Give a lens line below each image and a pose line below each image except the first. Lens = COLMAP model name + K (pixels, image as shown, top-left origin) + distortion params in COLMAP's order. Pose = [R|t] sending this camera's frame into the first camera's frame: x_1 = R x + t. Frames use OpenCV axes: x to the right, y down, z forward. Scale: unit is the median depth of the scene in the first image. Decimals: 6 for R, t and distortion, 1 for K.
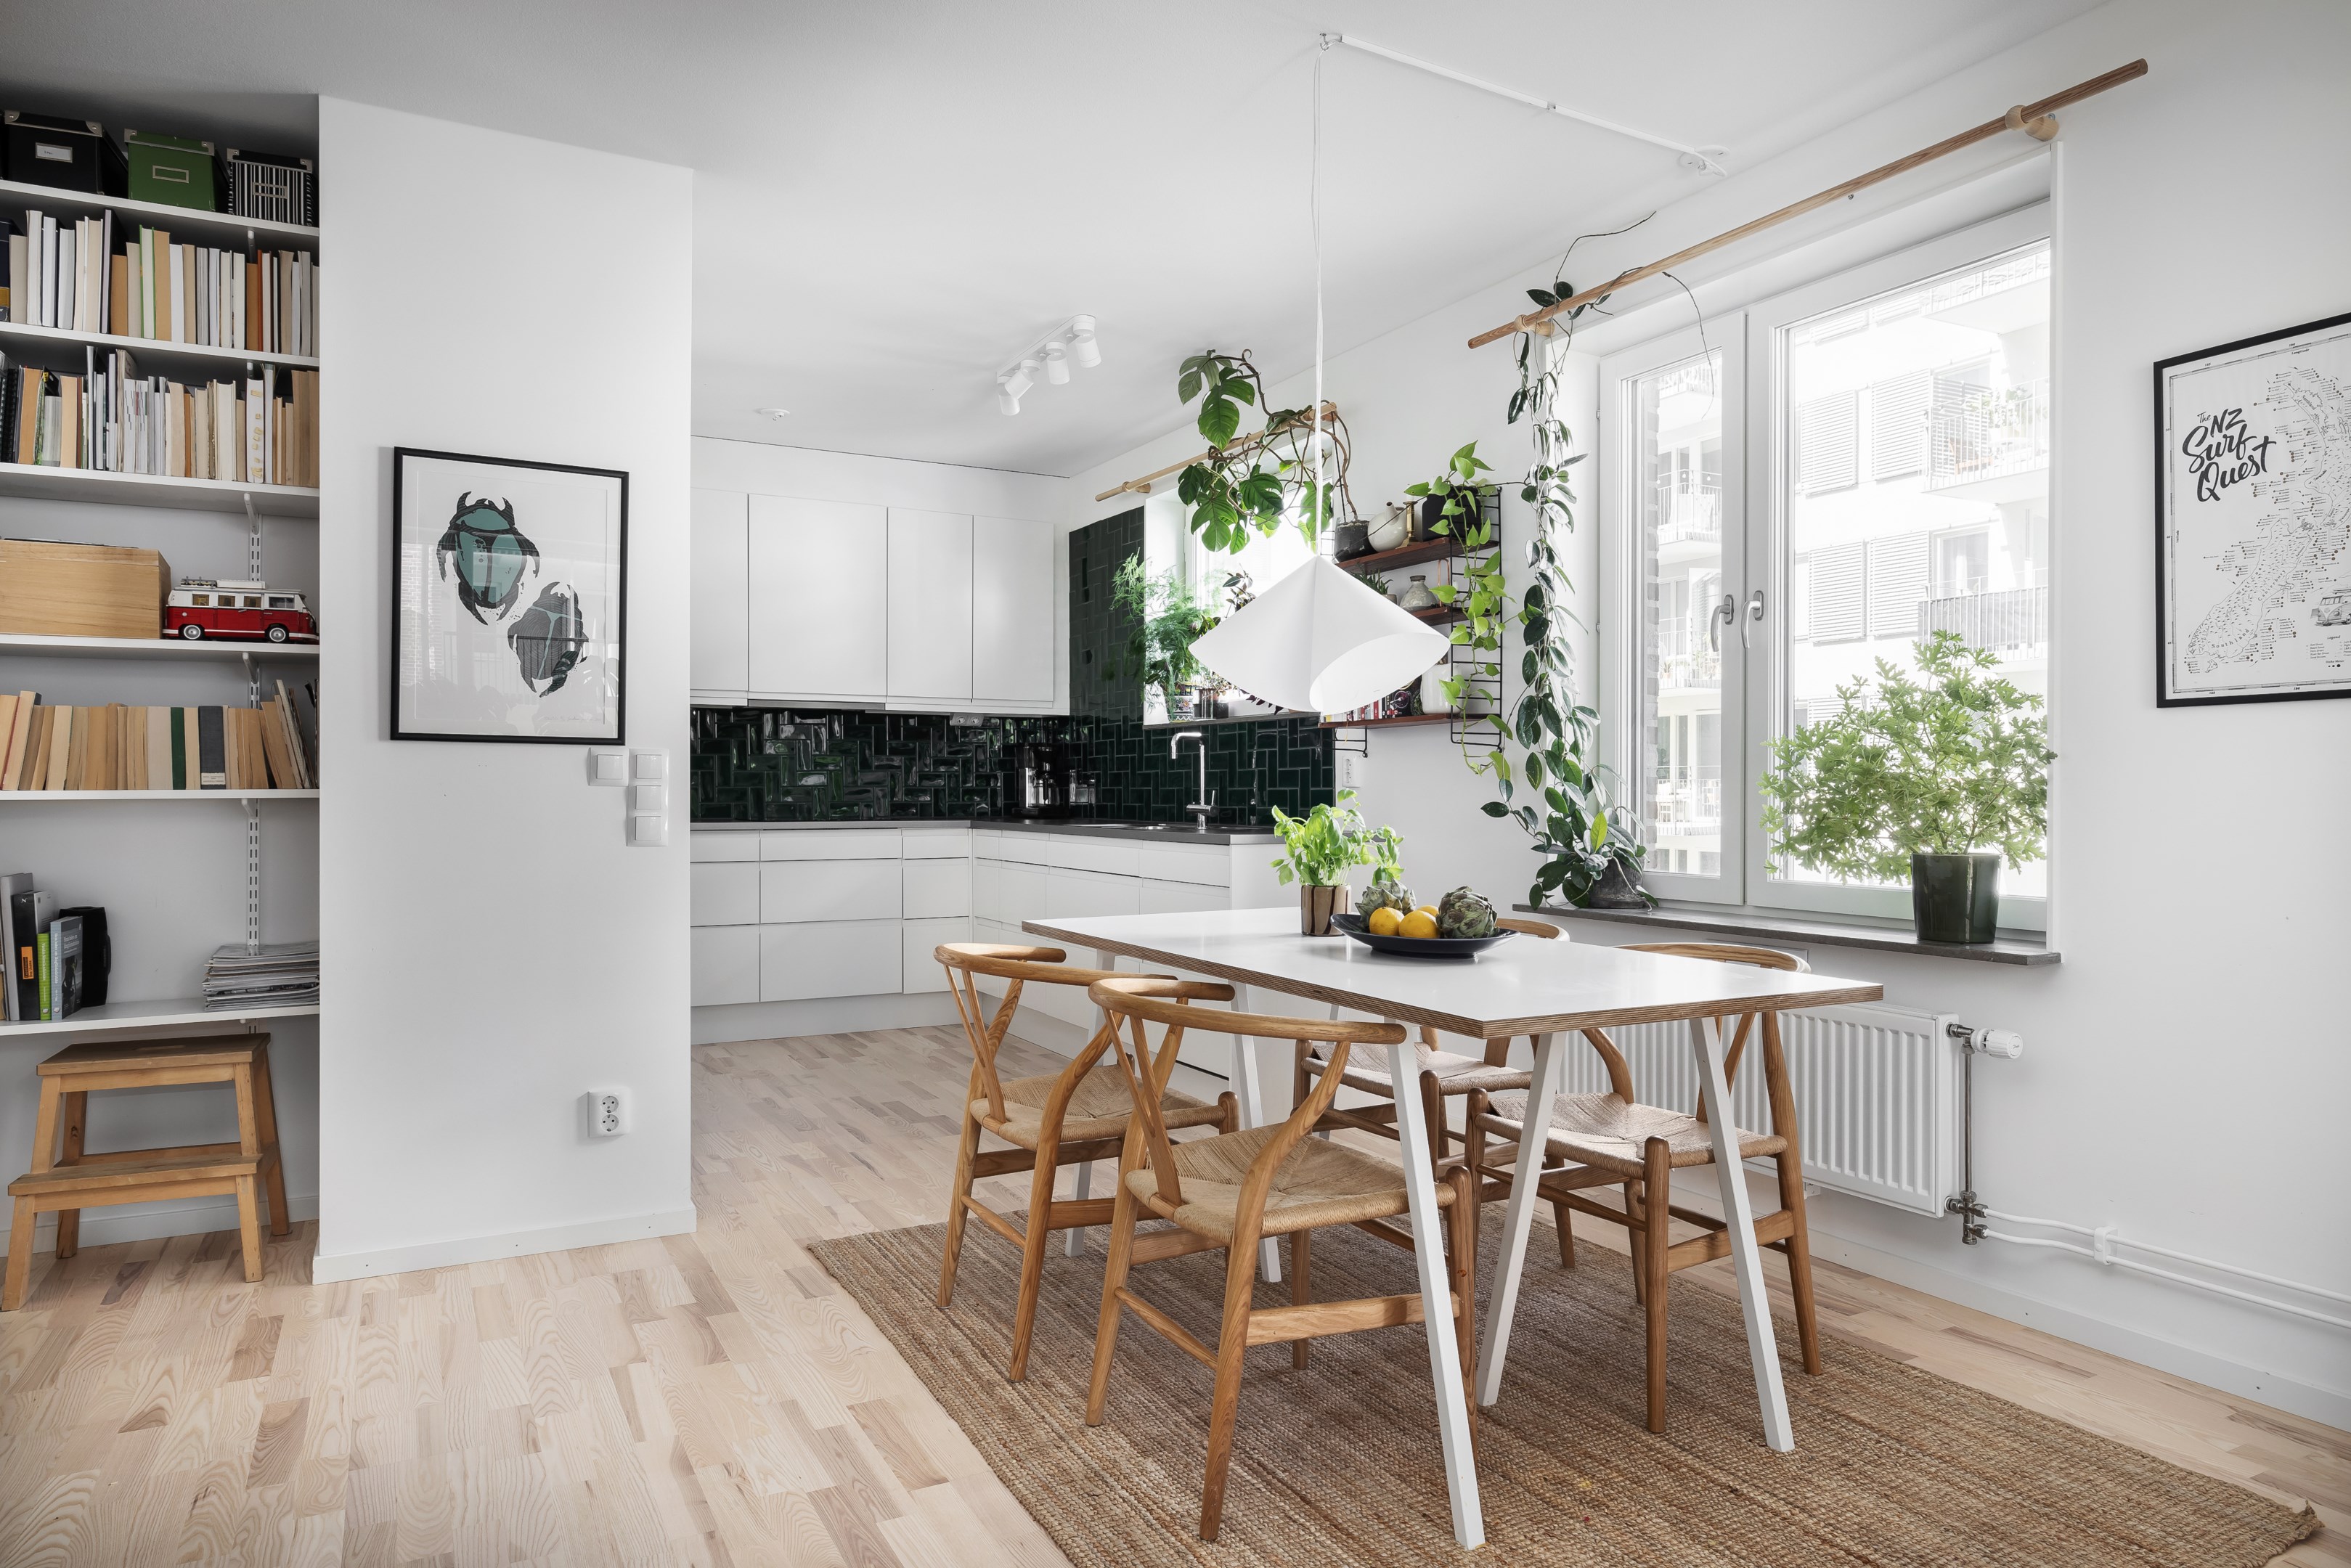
lens RADIAL K [[1494.8, 0, 1176.2], [0, 1494.8, 784.9], [0, 0, 1]] dist [-0.009443, 0.009478]
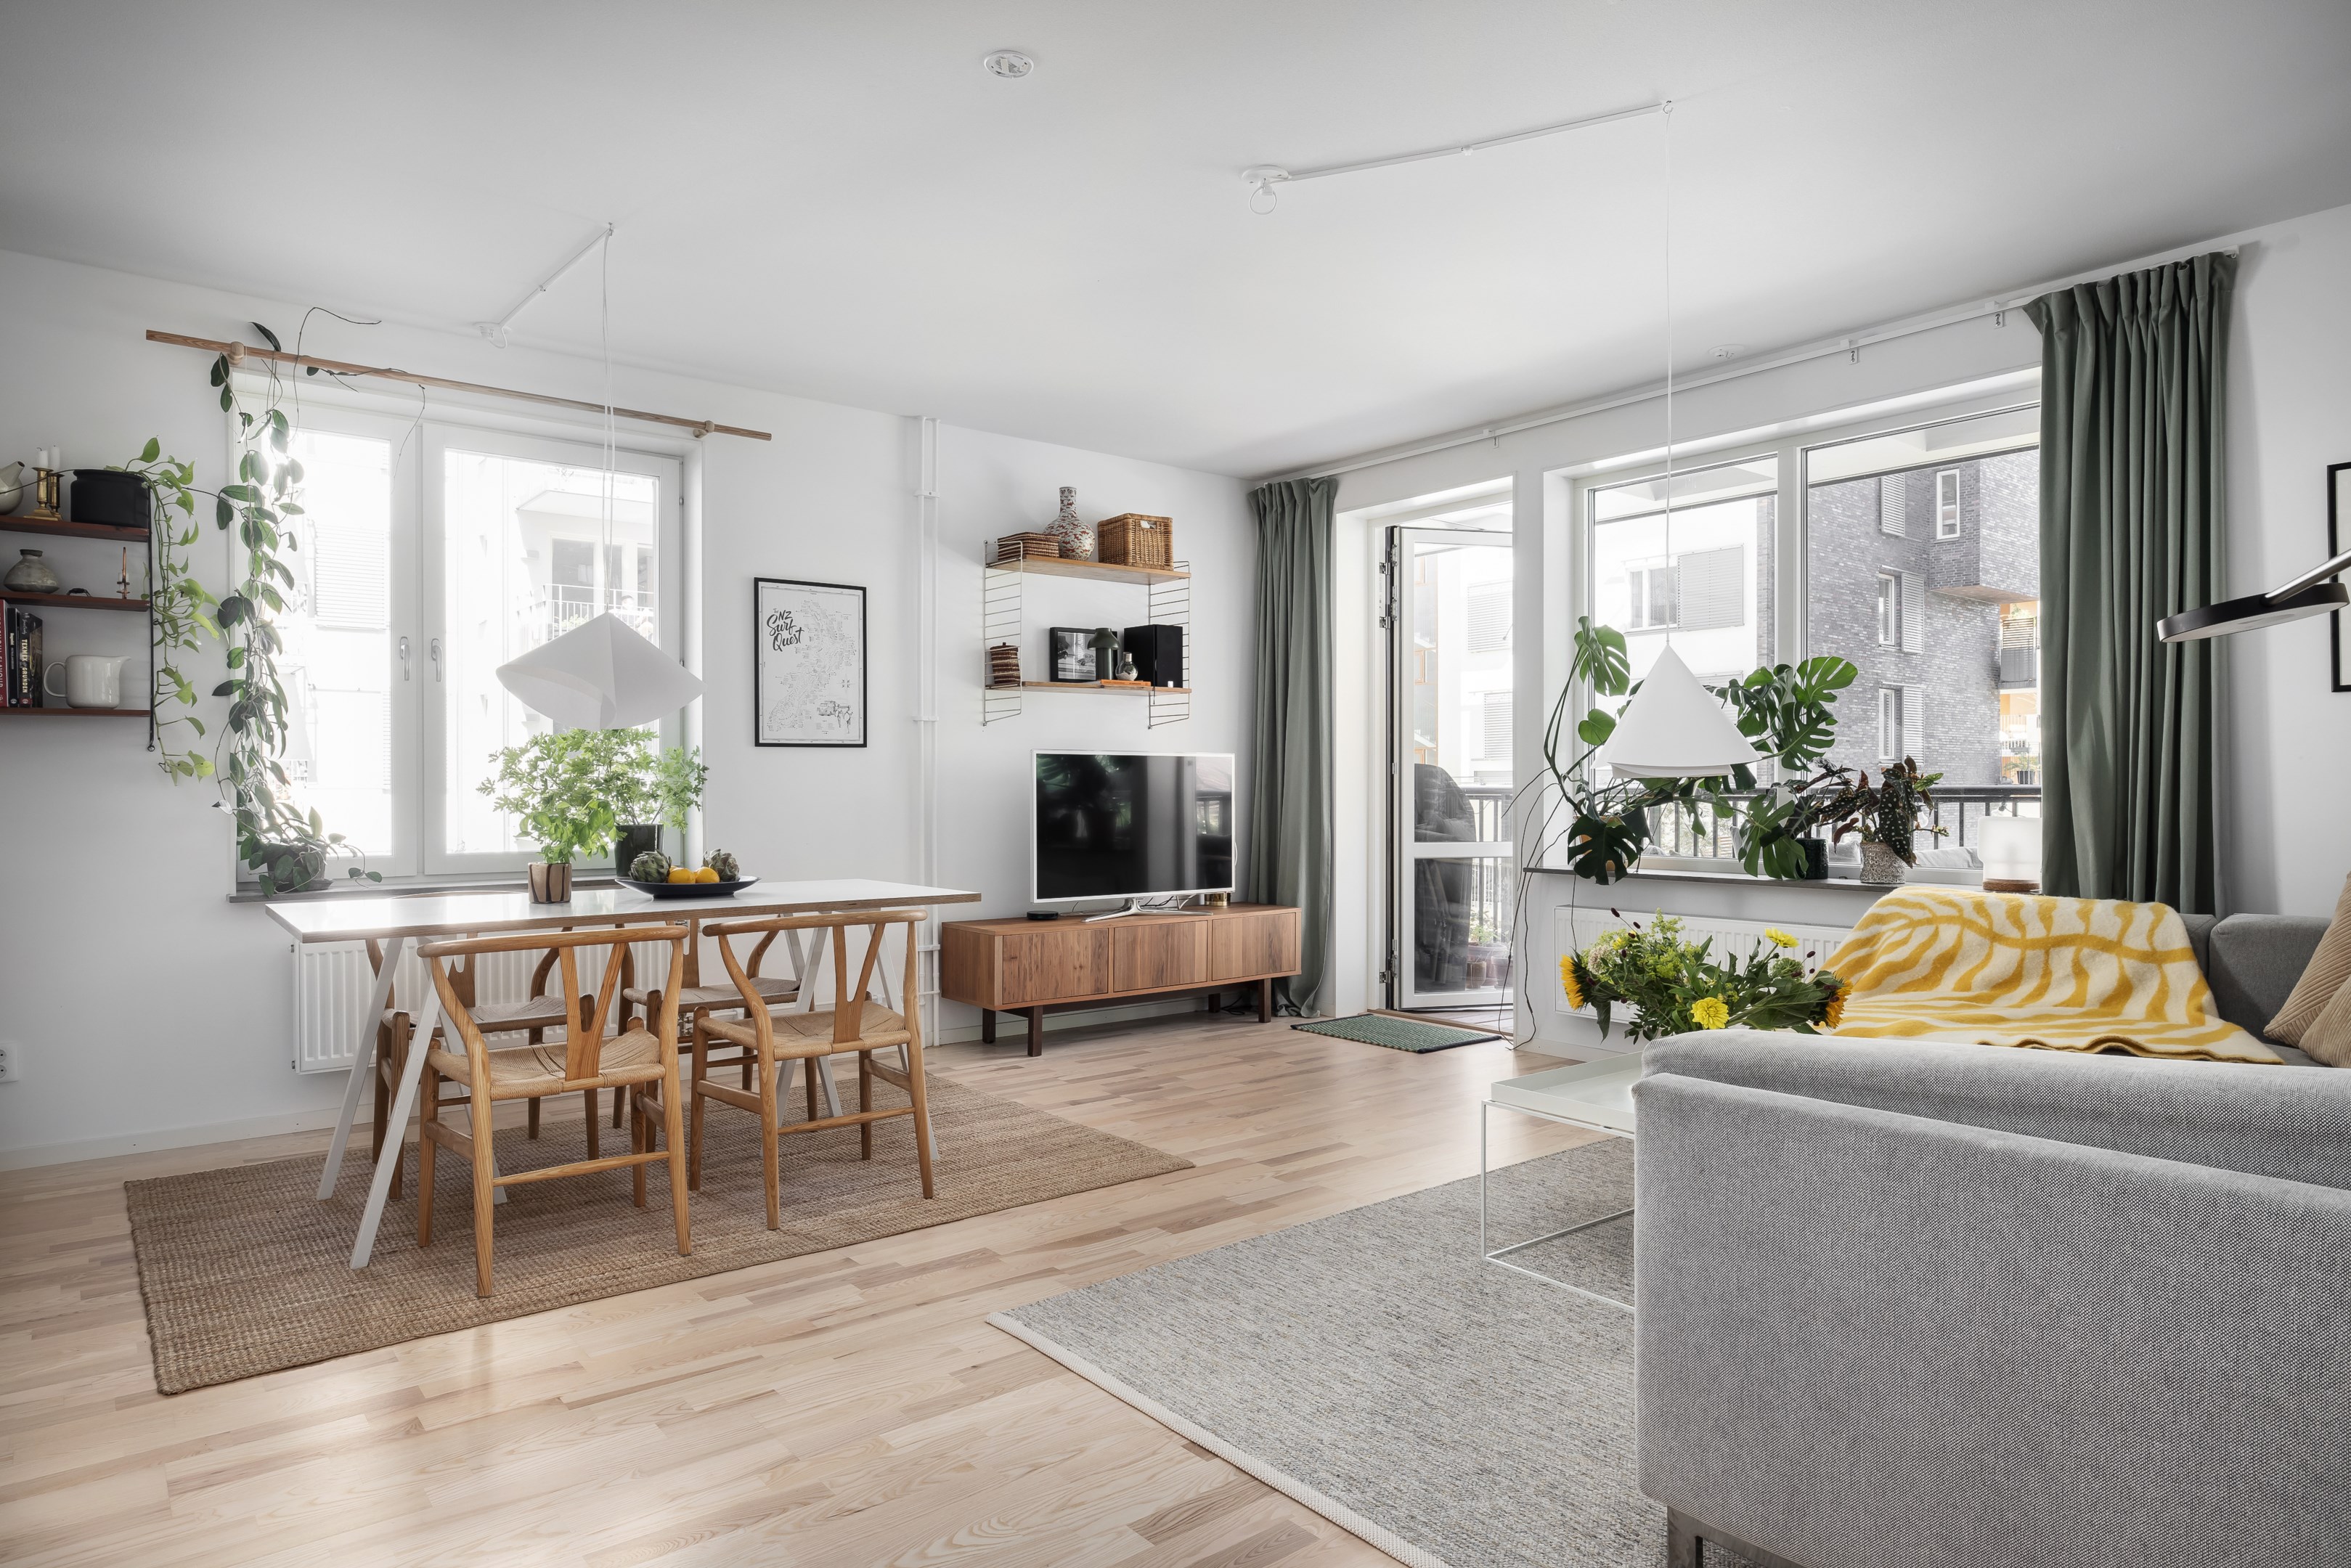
lens RADIAL K [[1372.9, 0, 1215.4], [0, 1372.9, 794.6], [0, 0, 1]] dist [-0.003238, -0.002310]
pose [[-0.220974, -0.006247, 0.975260, -1.055317], [-0.000402, 0.999980, 0.006315, 0.001235], [-0.975280, 0.001004, -0.220972, 0.644778]]
